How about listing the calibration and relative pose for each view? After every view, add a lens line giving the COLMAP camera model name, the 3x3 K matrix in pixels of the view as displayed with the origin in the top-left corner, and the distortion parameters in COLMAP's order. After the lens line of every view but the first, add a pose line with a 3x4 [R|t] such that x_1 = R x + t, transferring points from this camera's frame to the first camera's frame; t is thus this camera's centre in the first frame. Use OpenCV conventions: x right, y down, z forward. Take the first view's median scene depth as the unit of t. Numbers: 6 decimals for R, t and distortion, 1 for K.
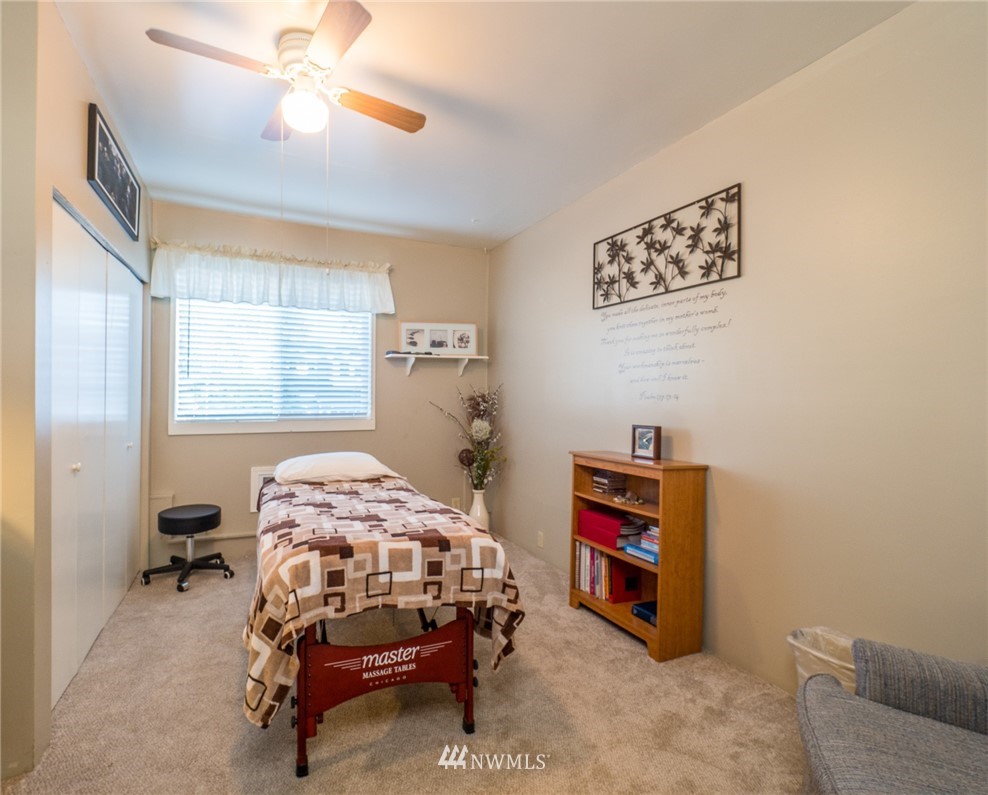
lens RADIAL K [[499.3, 0, 491.5], [0, 499.3, 395.8], [0, 0, 1]] dist [0.002217, 0.000040]
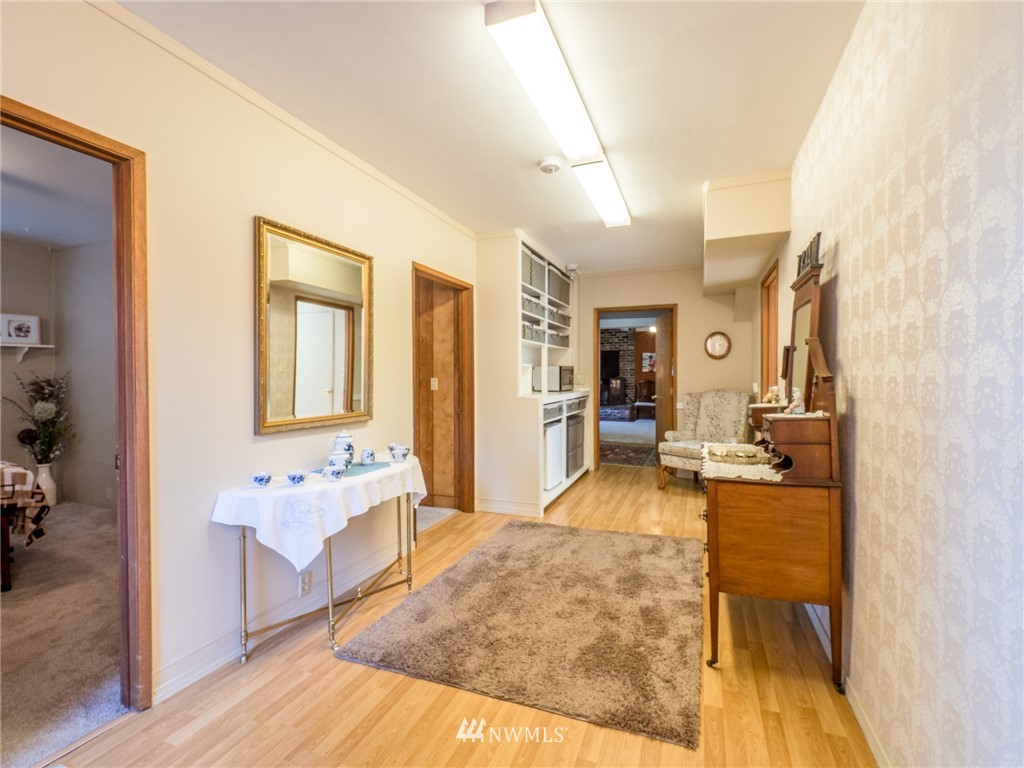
lens RADIAL K [[466.3, 0, 512.1], [0, 466.3, 381.5], [0, 0, 1]] dist [-0.003007, 0.000041]
pose [[0.754547, -0.014967, 0.656076, 0.086664], [0.008813, 0.999881, 0.012674, -0.002132], [-0.656187, -0.003782, 0.754589, -0.486232]]
